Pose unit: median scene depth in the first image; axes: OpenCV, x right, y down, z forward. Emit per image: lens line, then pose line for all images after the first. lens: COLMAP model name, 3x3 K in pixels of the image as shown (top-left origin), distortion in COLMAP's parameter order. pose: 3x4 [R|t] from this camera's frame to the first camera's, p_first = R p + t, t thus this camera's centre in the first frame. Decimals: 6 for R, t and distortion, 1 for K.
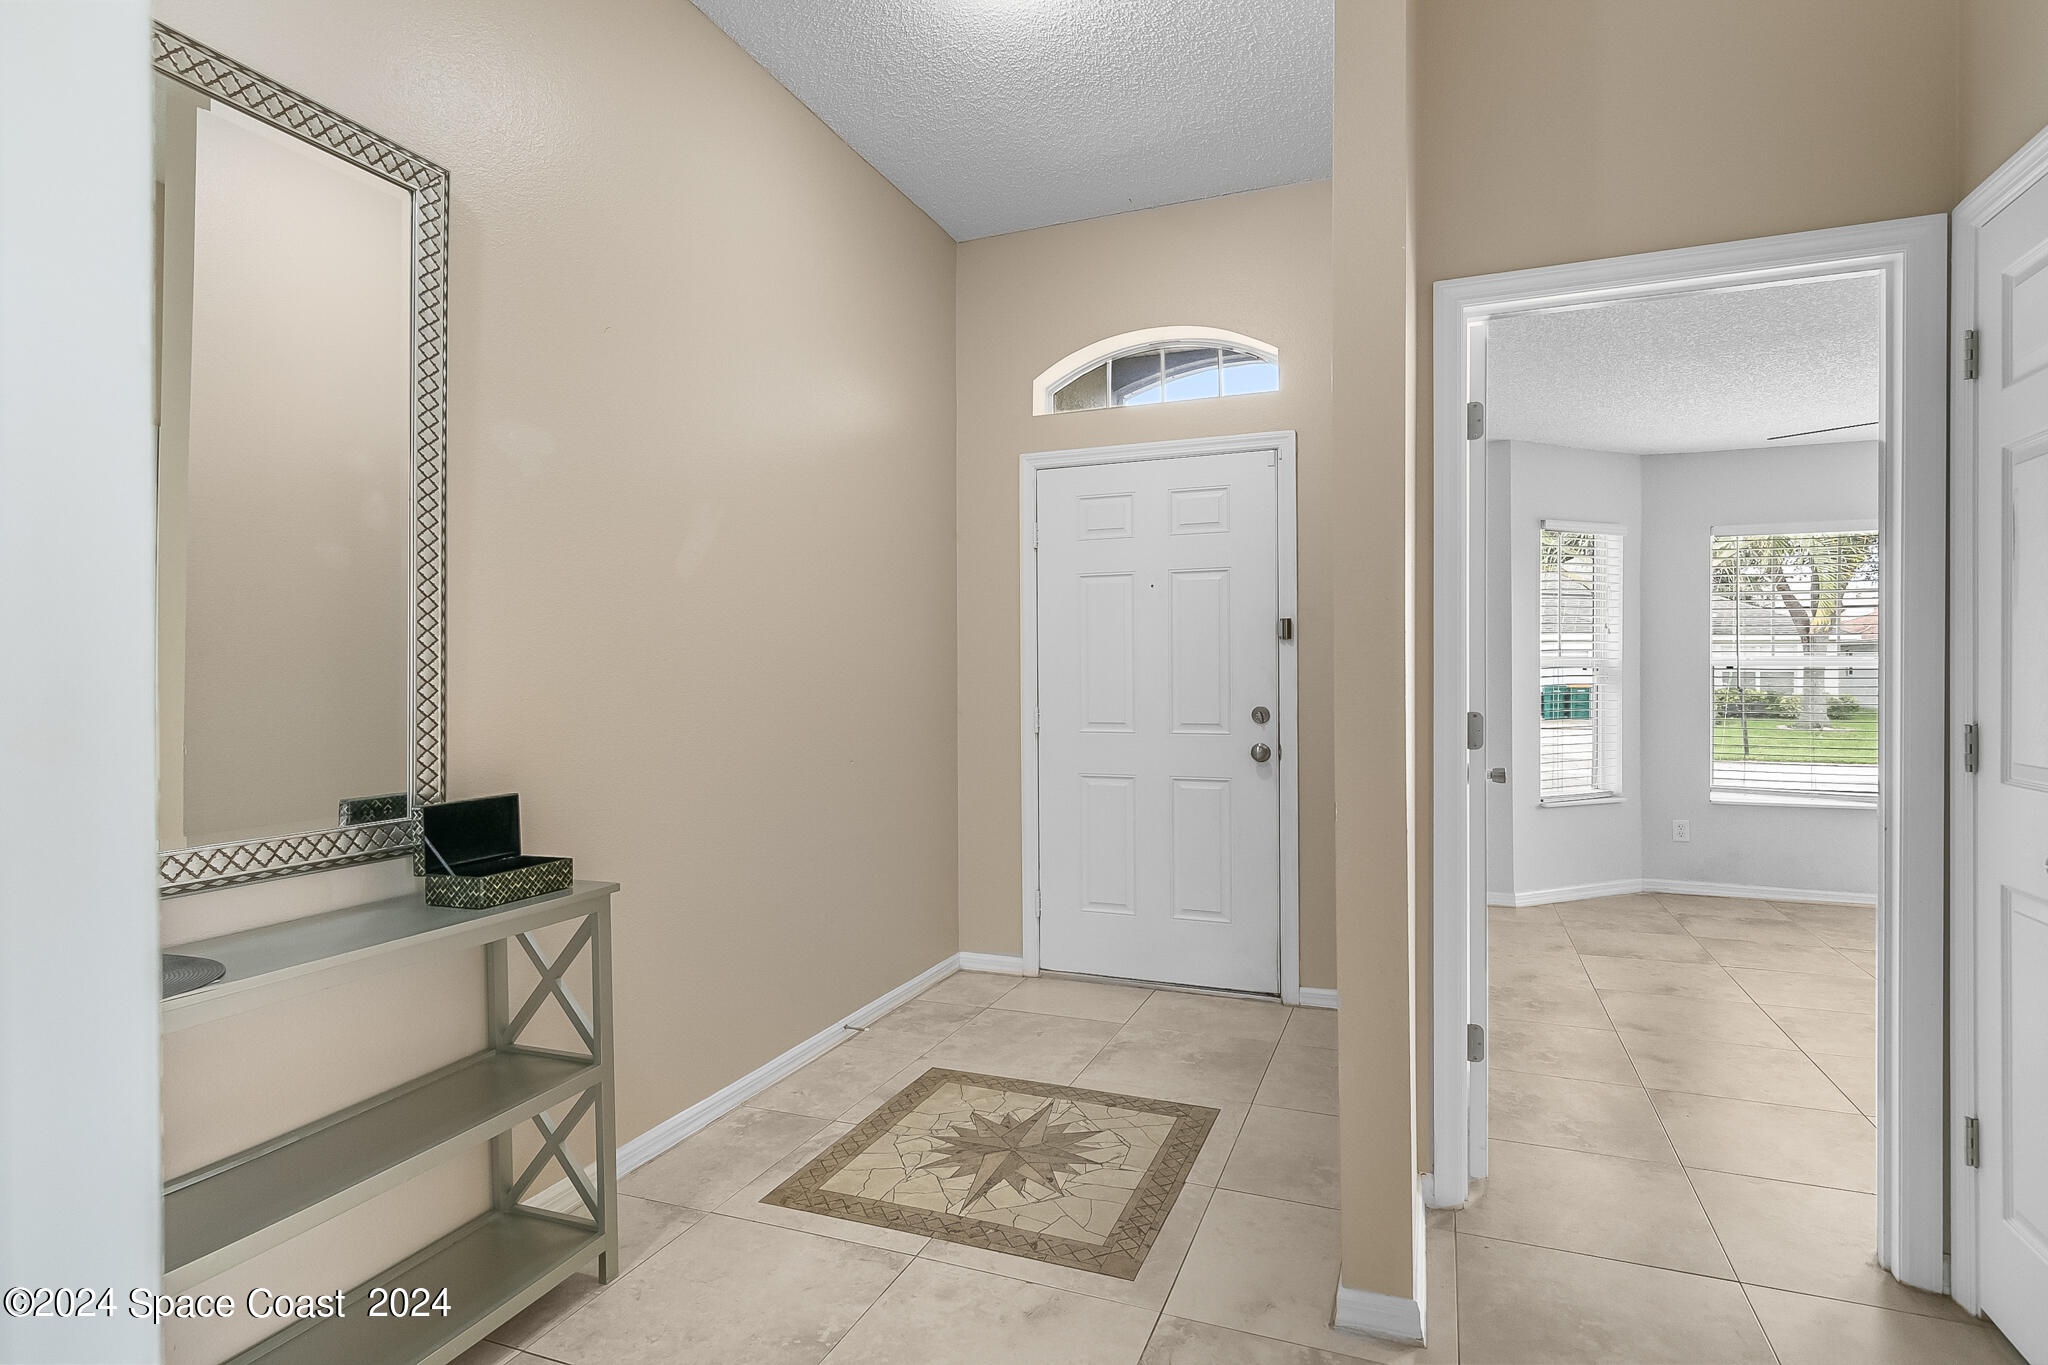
lens RADIAL K [[1041.1, 0, 1024.9], [0, 1041.1, 674.0], [0, 0, 1]] dist [0.004360, -0.000324]
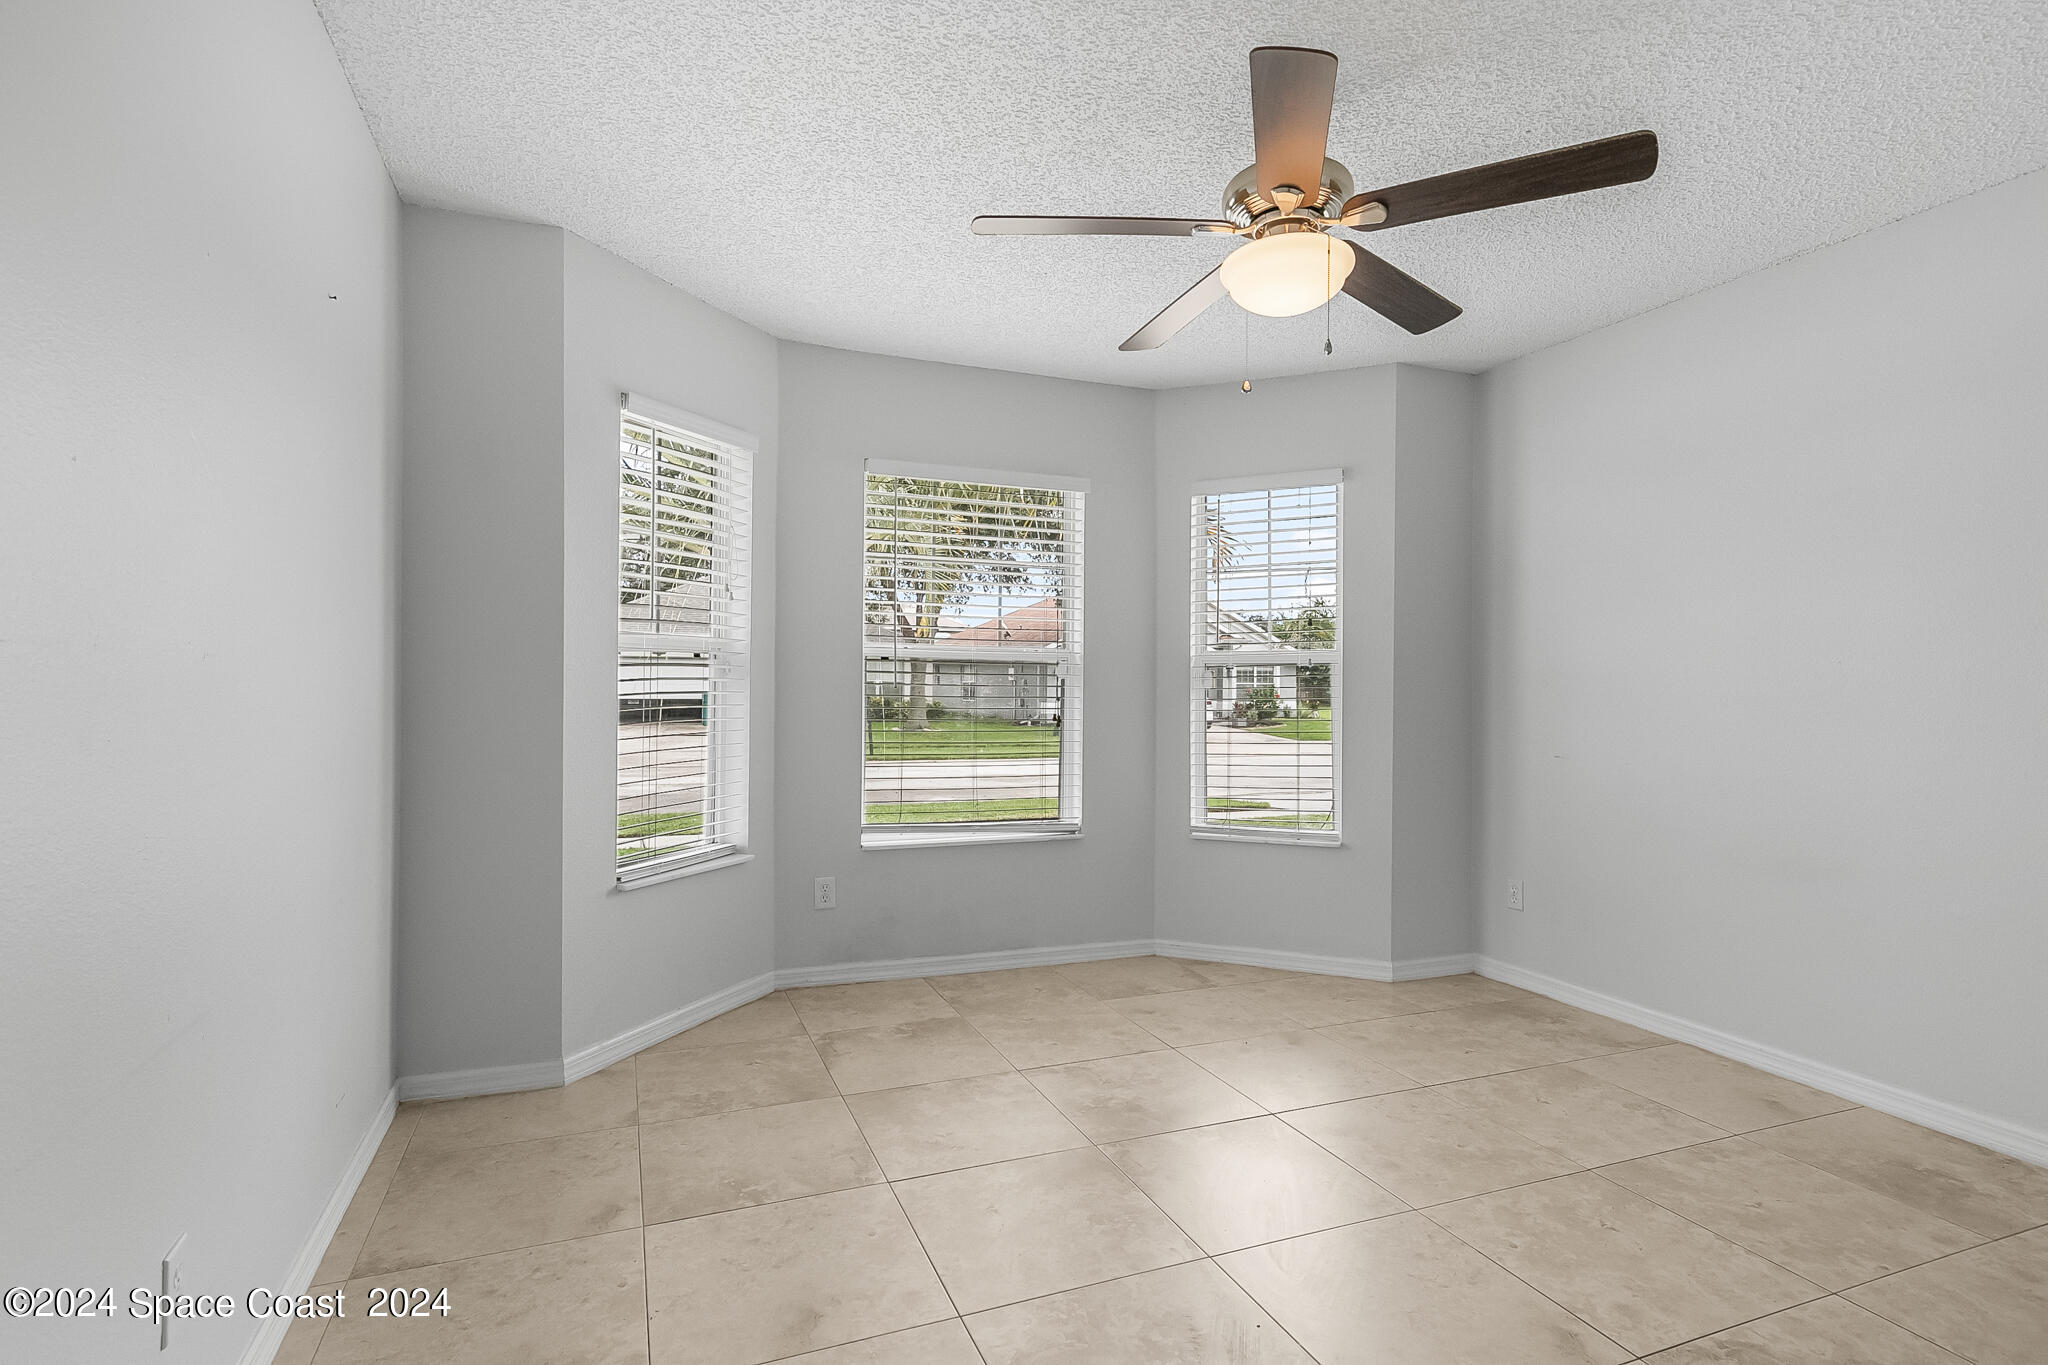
lens RADIAL K [[1011.9, 0, 1024.0], [0, 1011.9, 681.2], [0, 0, 1]] dist [0.010127, -0.002691]
pose [[0.725210, 0.008018, 0.688481, 0.260048], [-0.006613, 0.999967, -0.004679, 0.012626], [-0.688495, -0.001159, 0.725240, 0.420430]]
